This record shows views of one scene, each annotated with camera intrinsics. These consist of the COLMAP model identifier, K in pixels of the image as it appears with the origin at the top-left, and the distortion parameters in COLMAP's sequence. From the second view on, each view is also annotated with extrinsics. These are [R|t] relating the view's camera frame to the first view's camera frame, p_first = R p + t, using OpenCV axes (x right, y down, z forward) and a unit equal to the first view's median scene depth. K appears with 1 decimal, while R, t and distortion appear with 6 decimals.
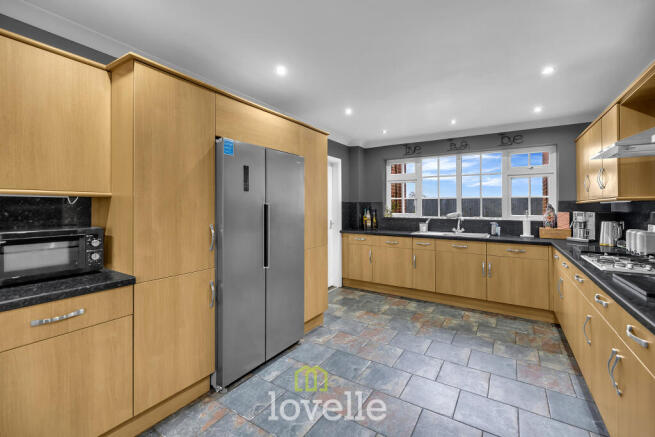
lens RADIAL K [[279.0, 0, 327.5], [0, 279.0, 208.9], [0, 0, 1]] dist [0.001034, 0.000233]
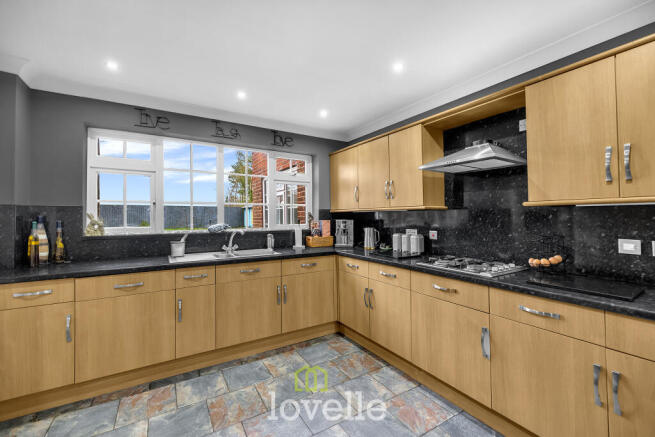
lens RADIAL K [[279.0, 0, 327.5], [0, 279.0, 208.9], [0, 0, 1]] dist [0.001034, 0.000233]
pose [[0.430400, 0.018371, 0.902451, -0.085285], [0.008868, 0.999659, -0.024579, -0.005130], [-0.902595, 0.018581, 0.430090, 0.494124]]
